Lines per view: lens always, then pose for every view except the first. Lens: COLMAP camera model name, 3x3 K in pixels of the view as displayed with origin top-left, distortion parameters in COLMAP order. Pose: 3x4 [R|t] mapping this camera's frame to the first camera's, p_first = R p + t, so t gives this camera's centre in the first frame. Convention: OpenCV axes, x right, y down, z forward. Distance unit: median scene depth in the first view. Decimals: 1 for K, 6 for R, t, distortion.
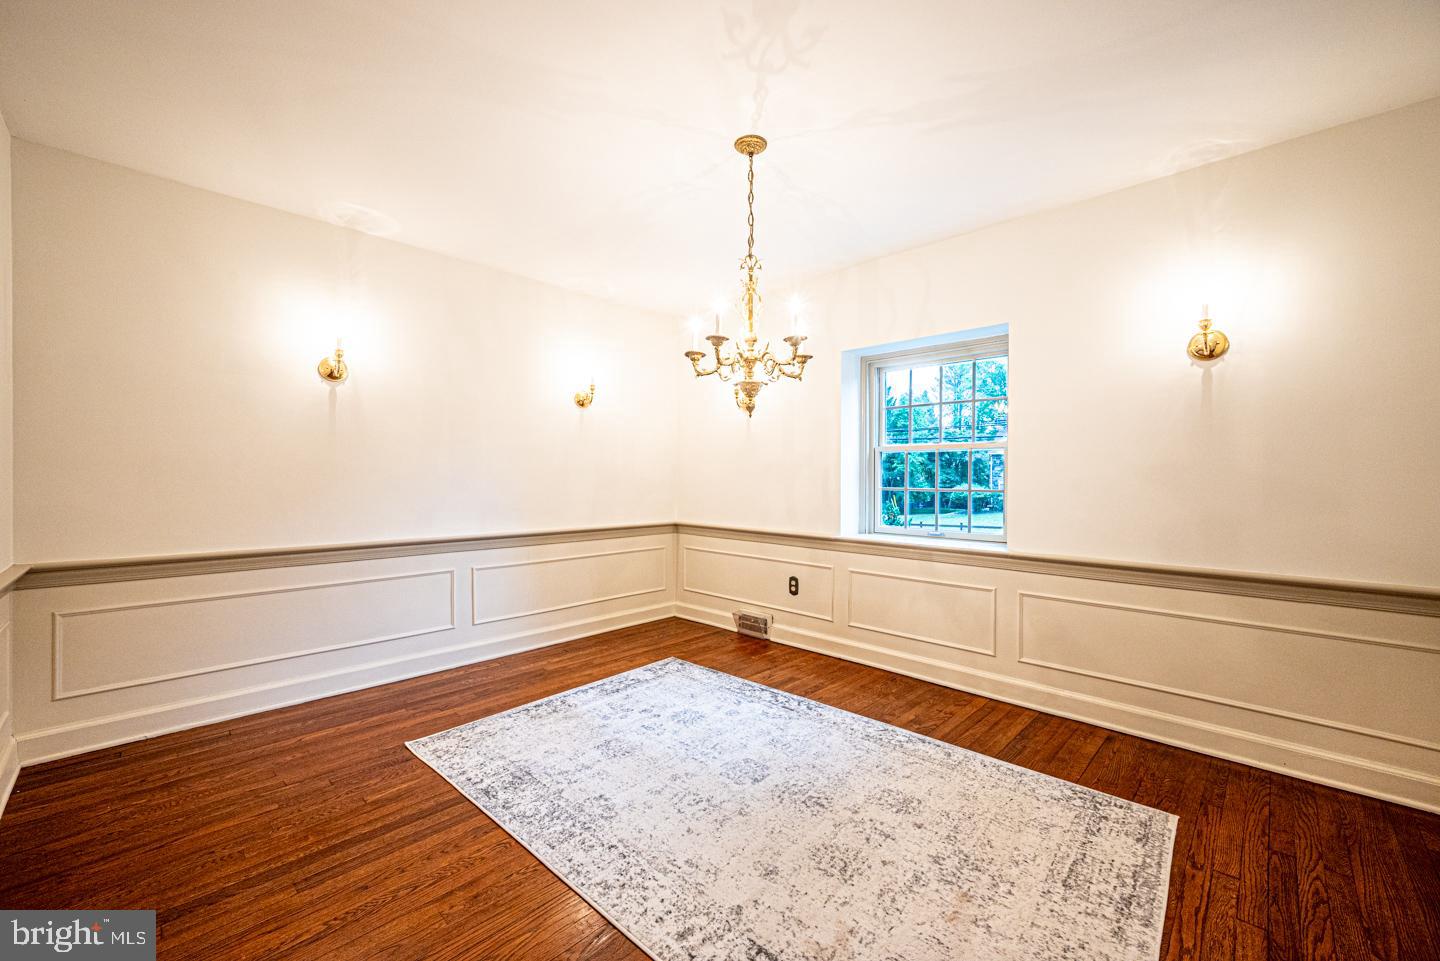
lens RADIAL K [[567.7, 0, 725.4], [0, 567.7, 480.0], [0, 0, 1]] dist [0.000266, -0.000326]
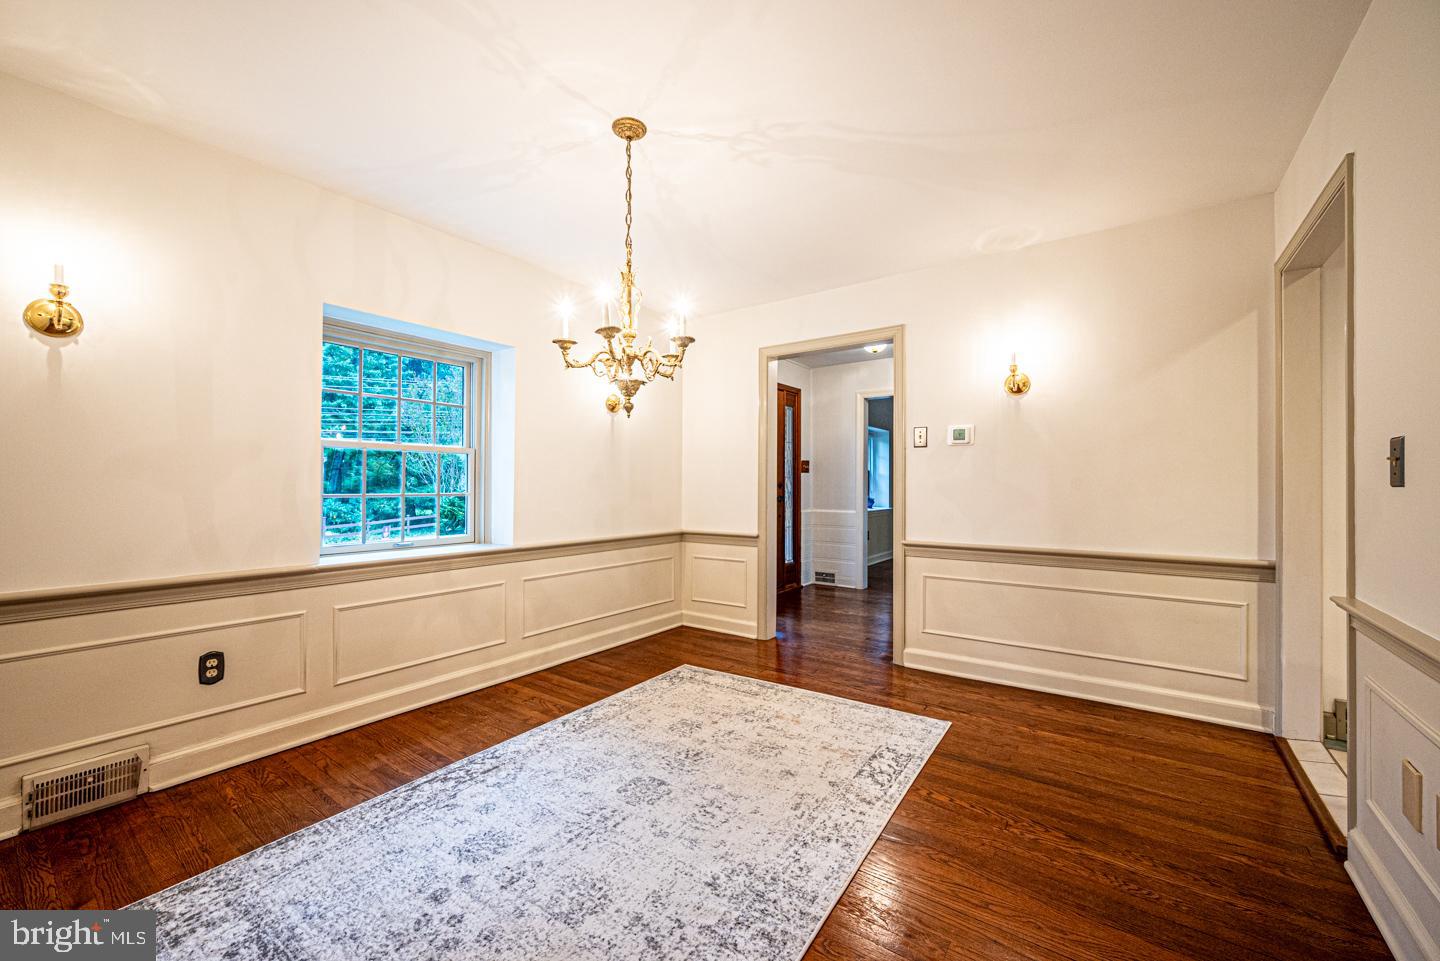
lens RADIAL K [[567.7, 0, 713.8], [0, 567.7, 477.4], [0, 0, 1]] dist [0.000266, -0.000326]
pose [[-0.134804, 0.007964, 0.990840, -0.826699], [0.002643, 0.999967, -0.007677, -0.003121], [-0.990869, 0.001584, -0.134820, 0.902669]]
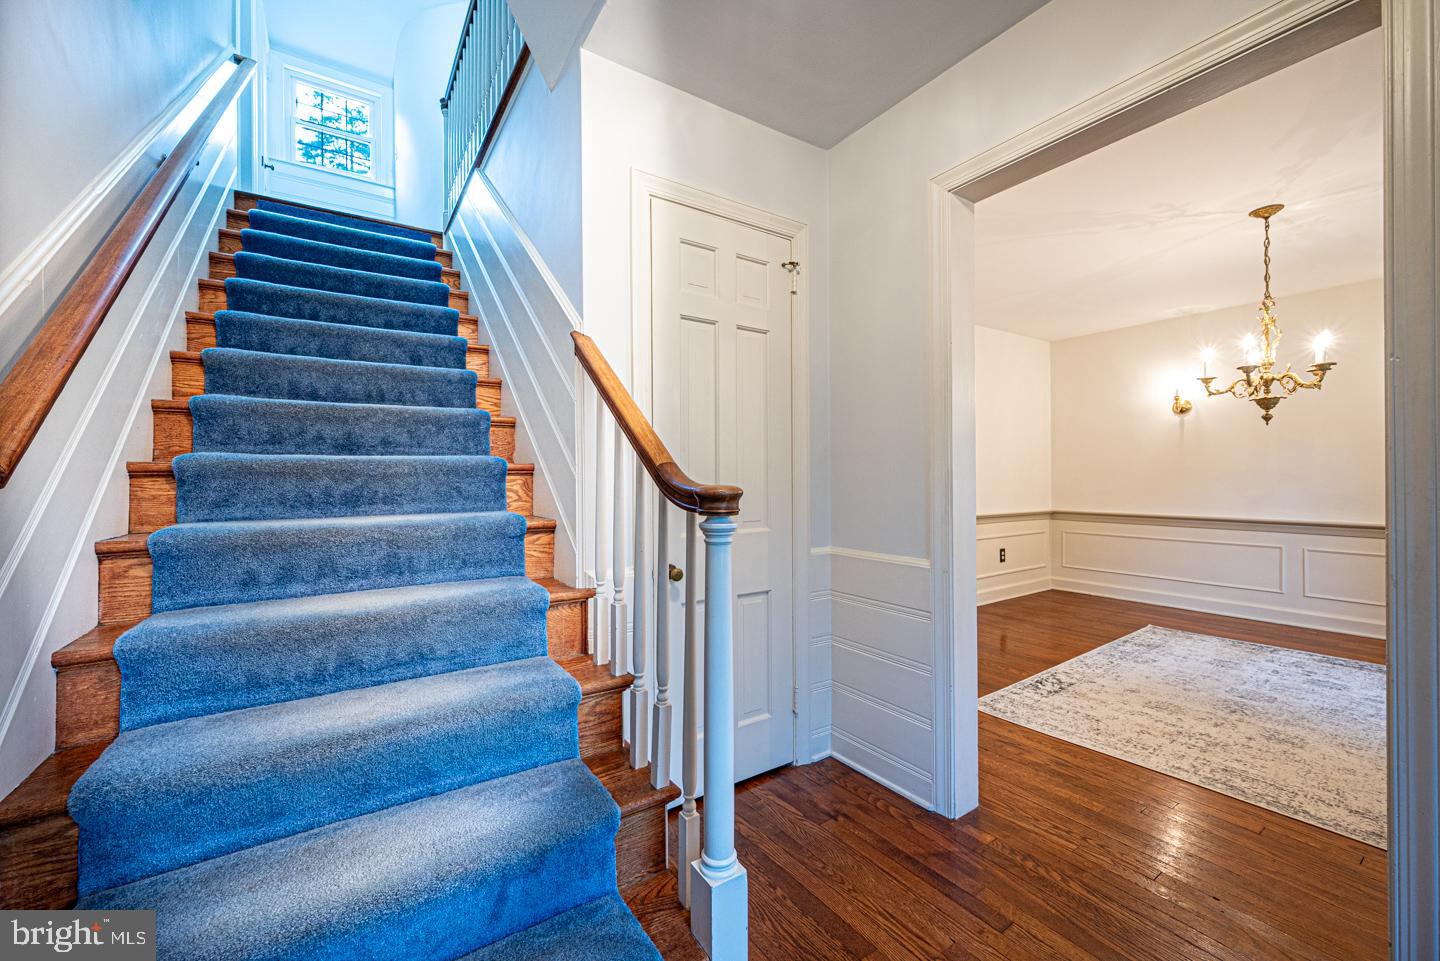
lens RADIAL K [[567.7, 0, 712.8], [0, 567.7, 478.2], [0, 0, 1]] dist [0.000266, -0.000326]
pose [[-0.215604, 0.001363, -0.976480, 1.422713], [0.000912, 0.999999, 0.001194, 0.004325], [0.976480, -0.000633, -0.215605, 0.054832]]
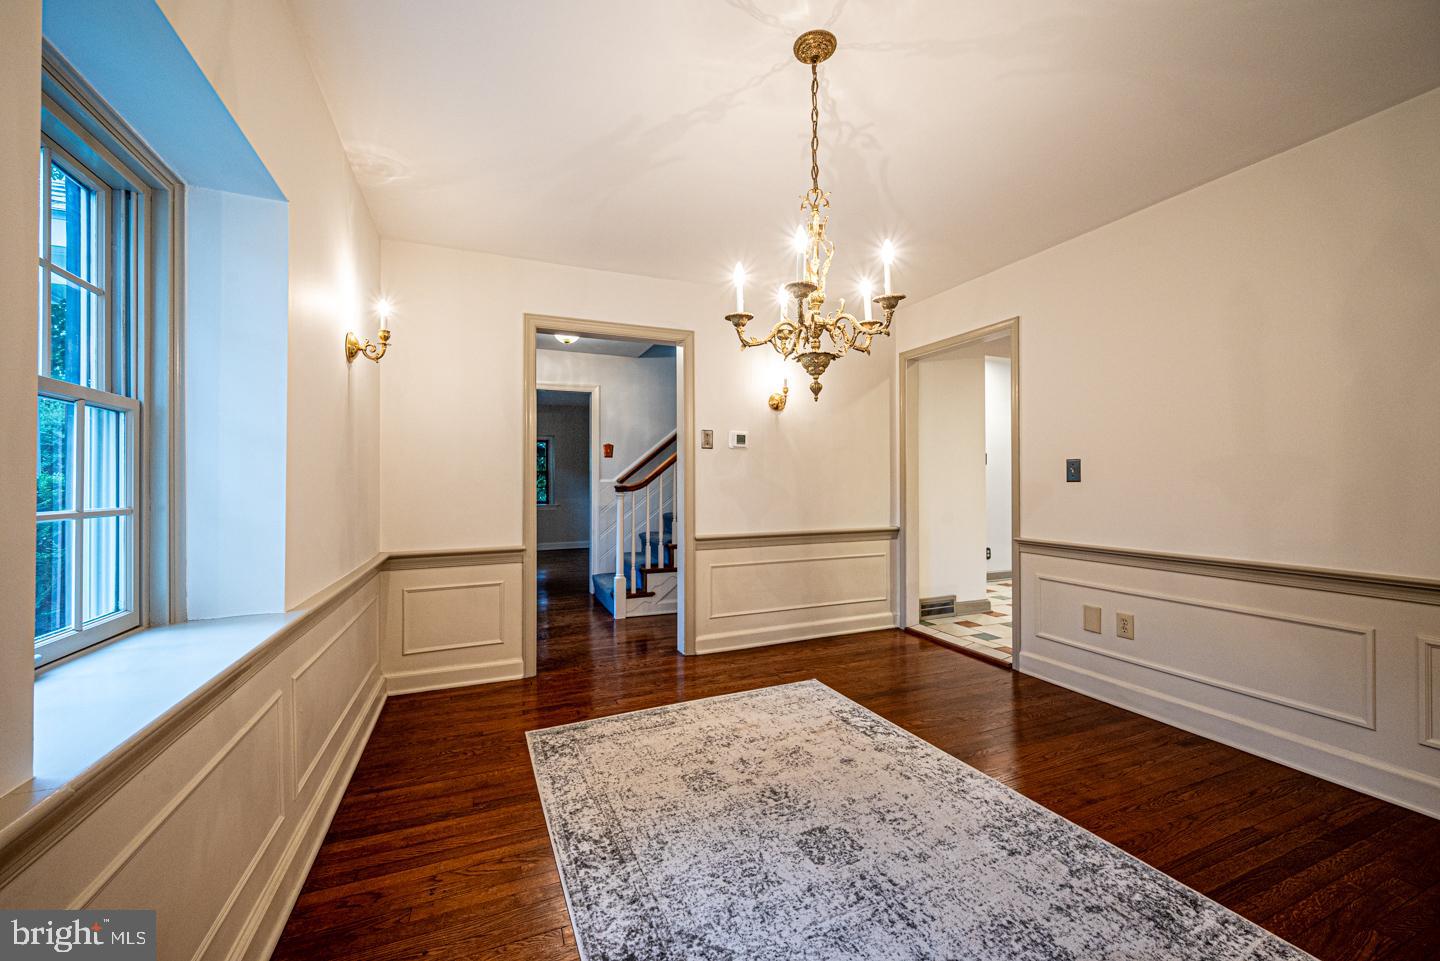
lens RADIAL K [[567.7, 0, 723.8], [0, 567.7, 477.0], [0, 0, 1]] dist [0.000266, -0.000326]
pose [[-0.918716, 0.004790, 0.394890, -0.131669], [0.003170, 0.999984, -0.004754, -0.003142], [-0.394907, -0.003116, -0.918716, 1.602271]]
